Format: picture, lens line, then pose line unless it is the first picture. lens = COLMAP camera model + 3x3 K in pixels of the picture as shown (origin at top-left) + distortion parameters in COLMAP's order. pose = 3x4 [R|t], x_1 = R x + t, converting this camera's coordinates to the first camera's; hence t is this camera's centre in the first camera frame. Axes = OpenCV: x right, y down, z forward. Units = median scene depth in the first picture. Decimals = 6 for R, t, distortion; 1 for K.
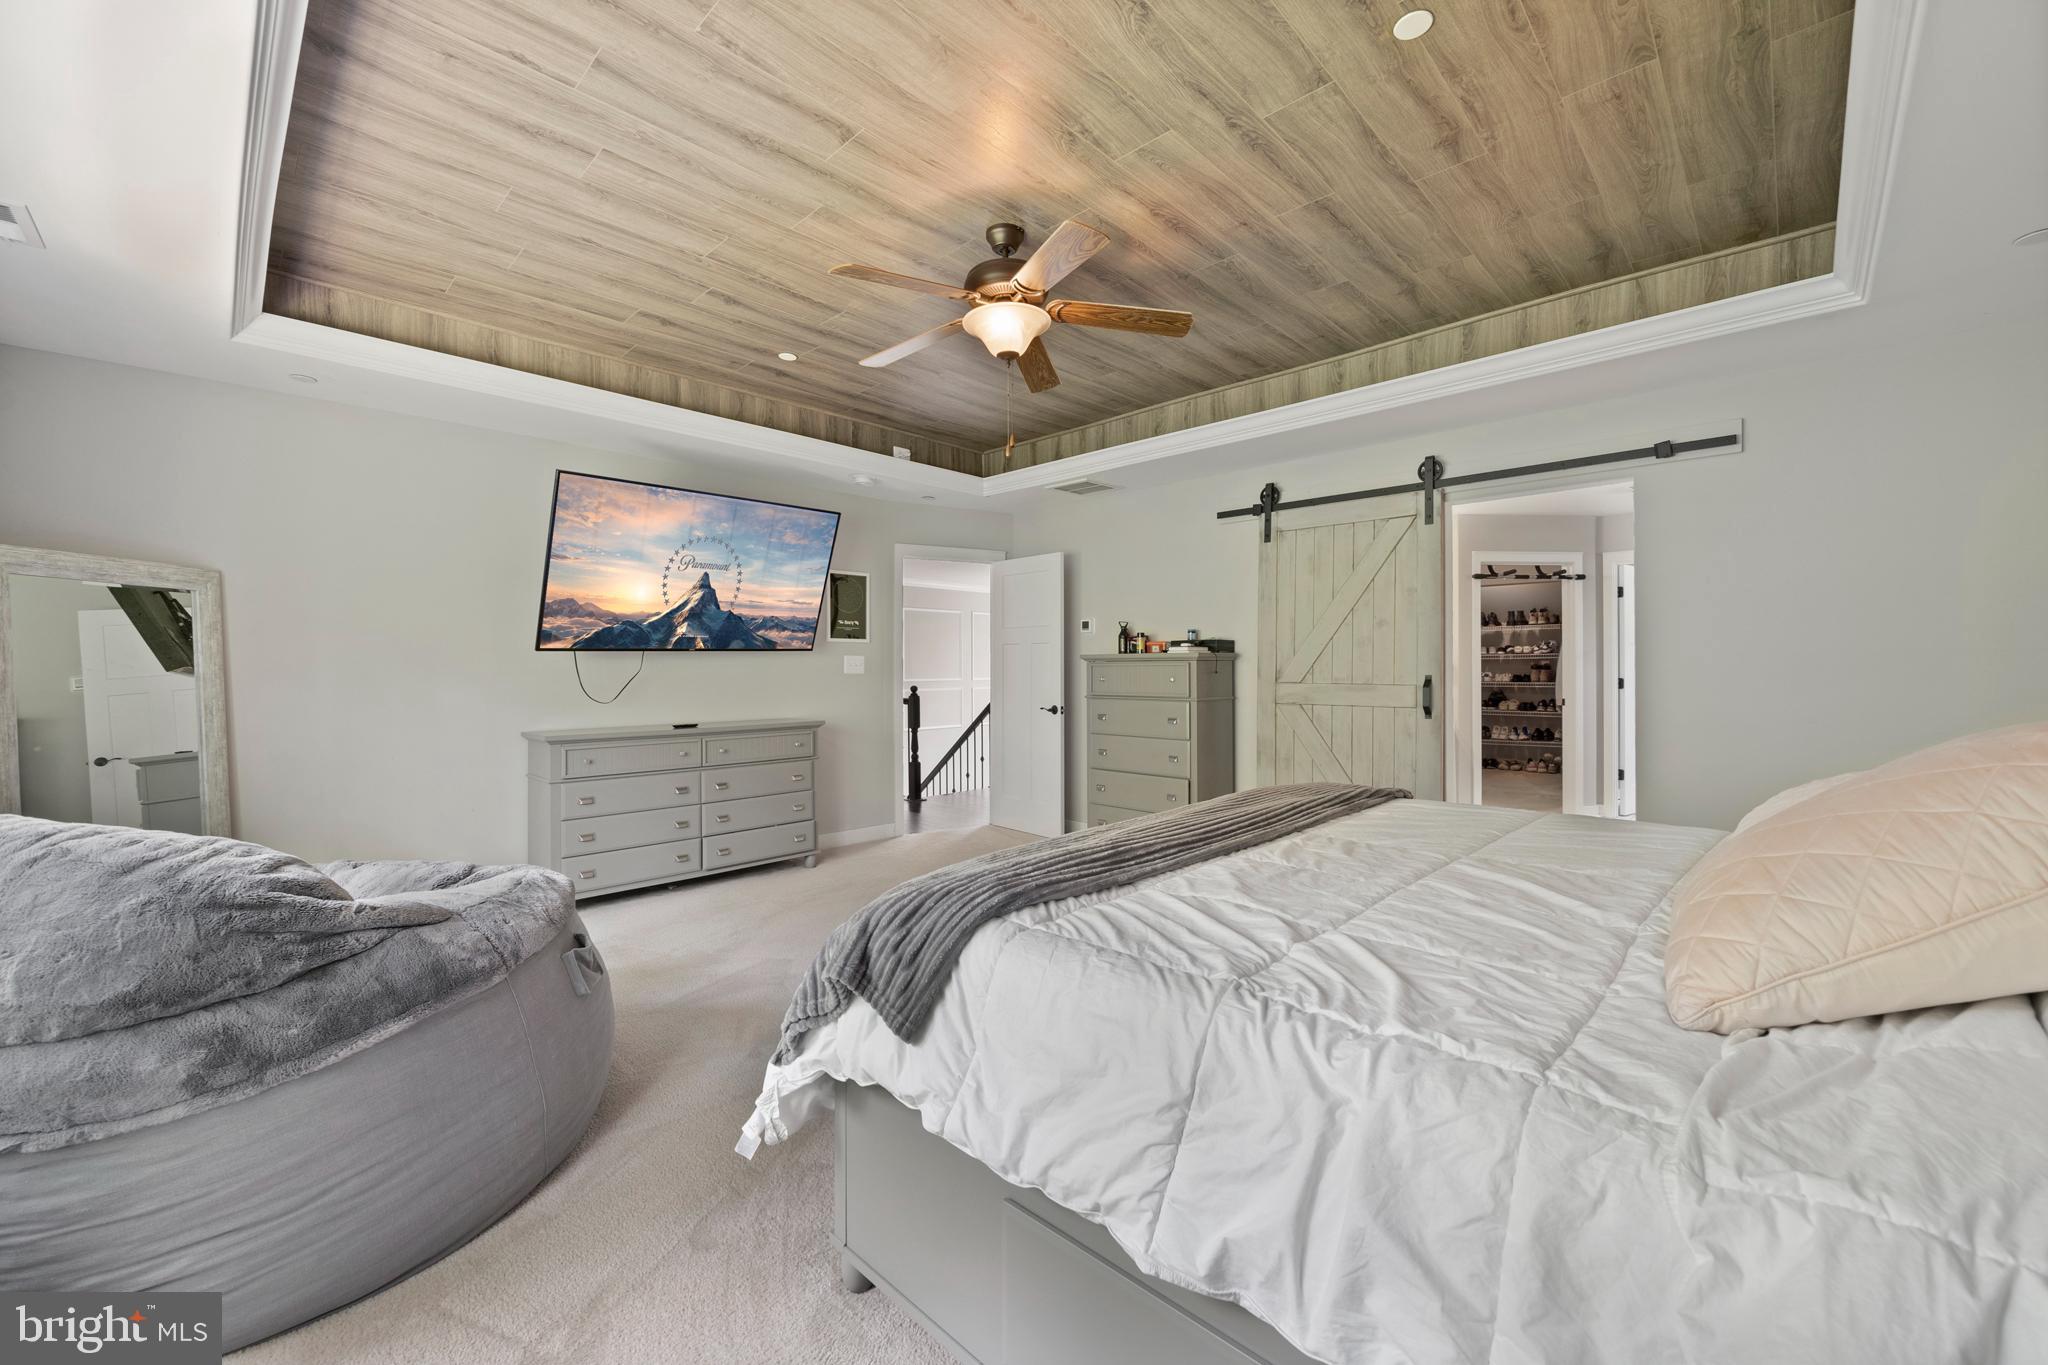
lens RADIAL K [[796.3, 0, 1030.7], [0, 796.3, 682.3], [0, 0, 1]] dist [0.000108, 0.000014]
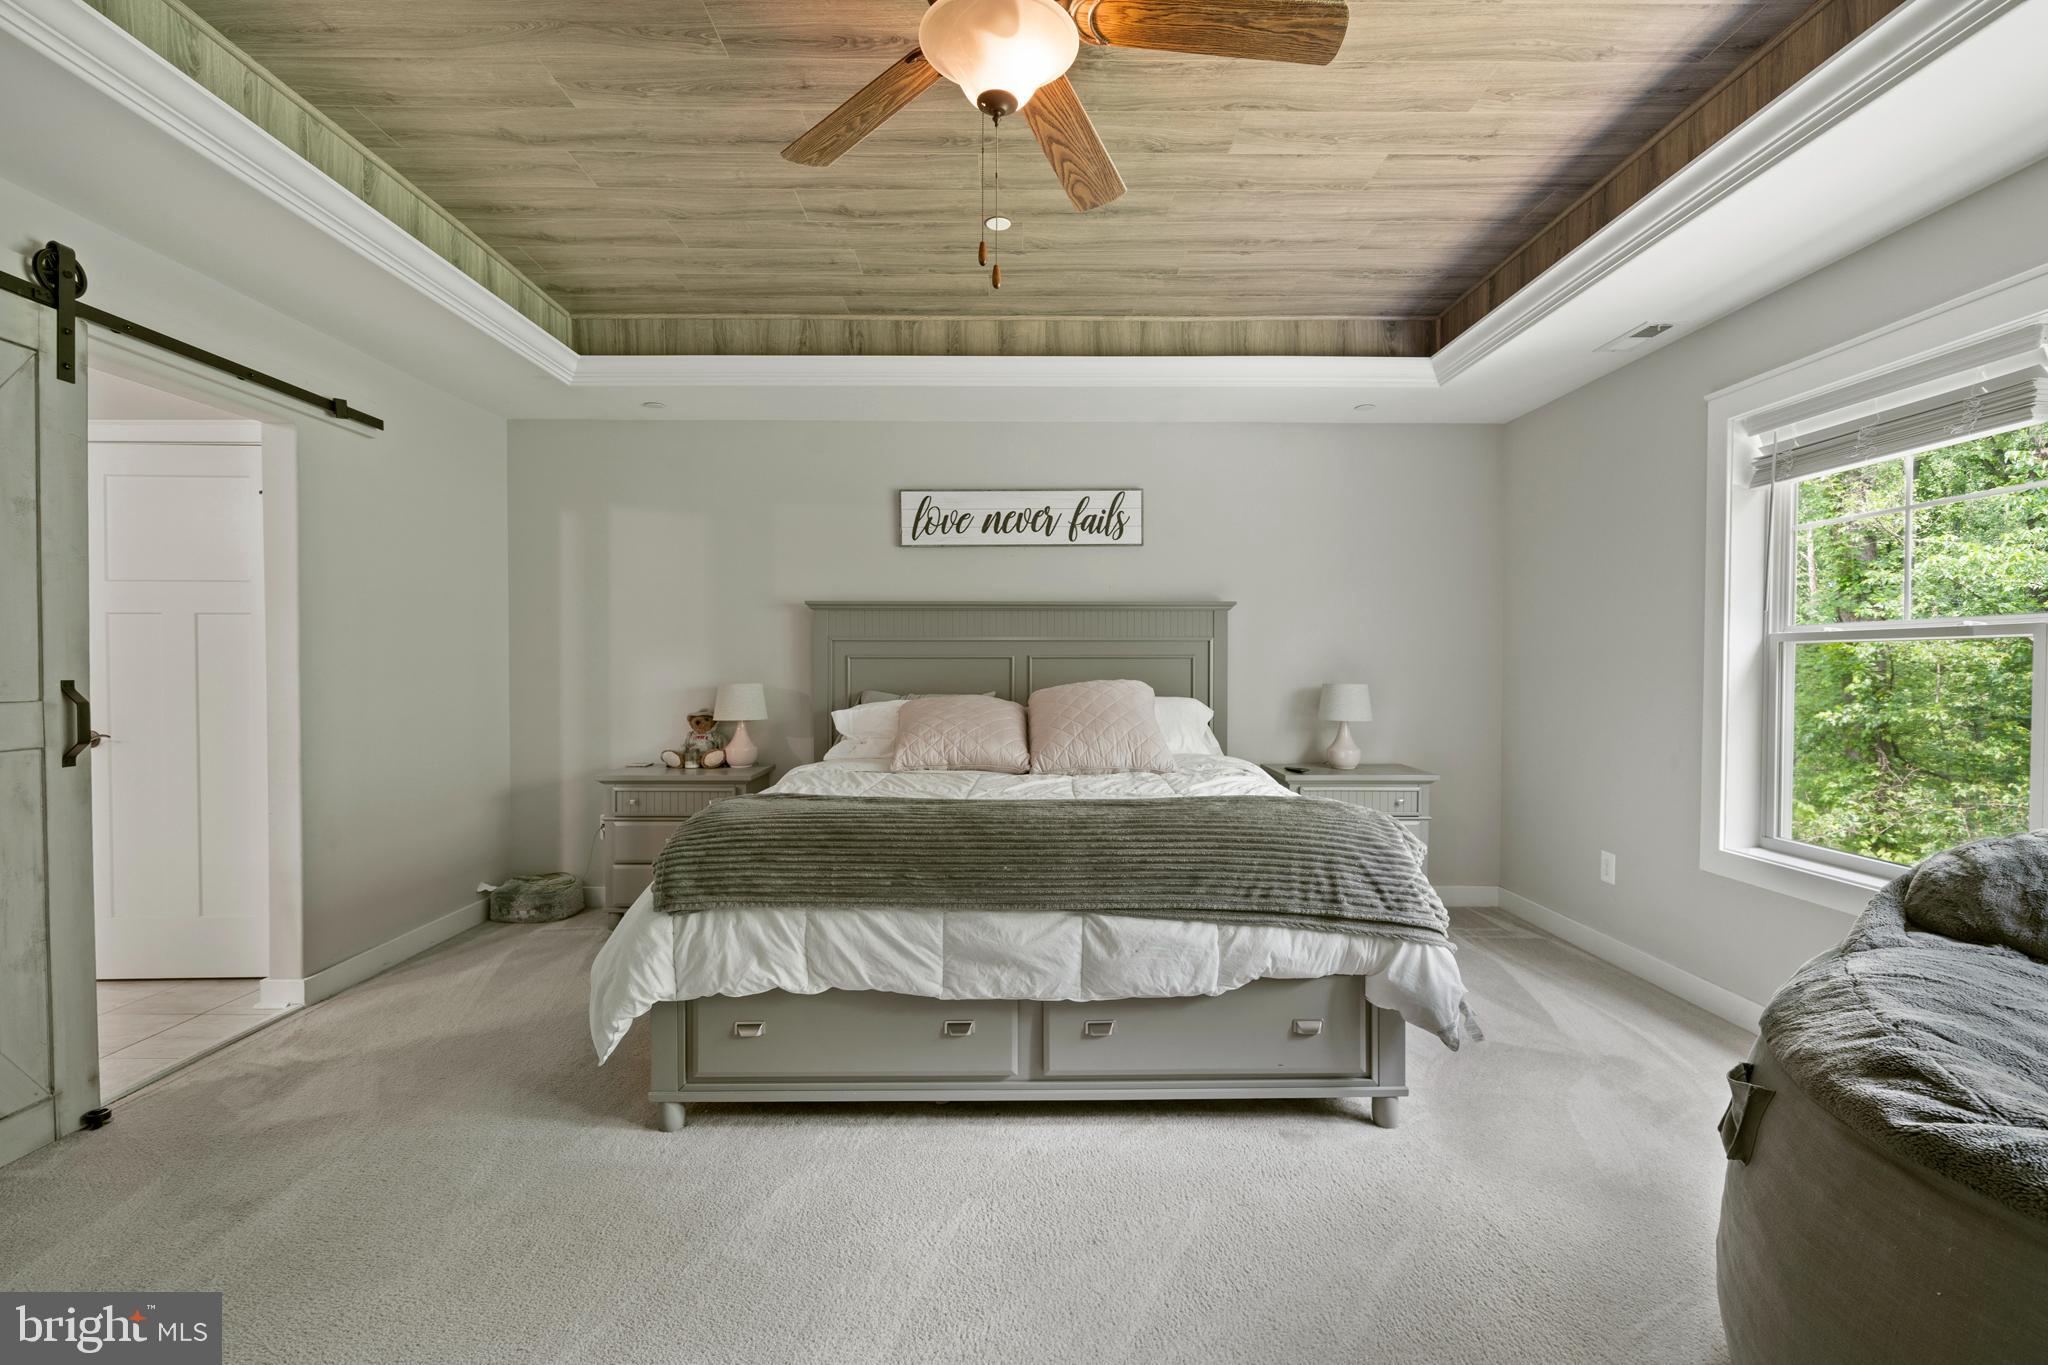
lens RADIAL K [[923.7, 0, 1023.1], [0, 923.7, 679.4], [0, 0, 1]] dist [0.002927, 0.000135]
pose [[-0.700640, -0.009503, 0.713451, -0.442392], [0.007688, 0.999753, 0.020867, -0.022782], [-0.713473, 0.020105, -0.700394, 1.273336]]
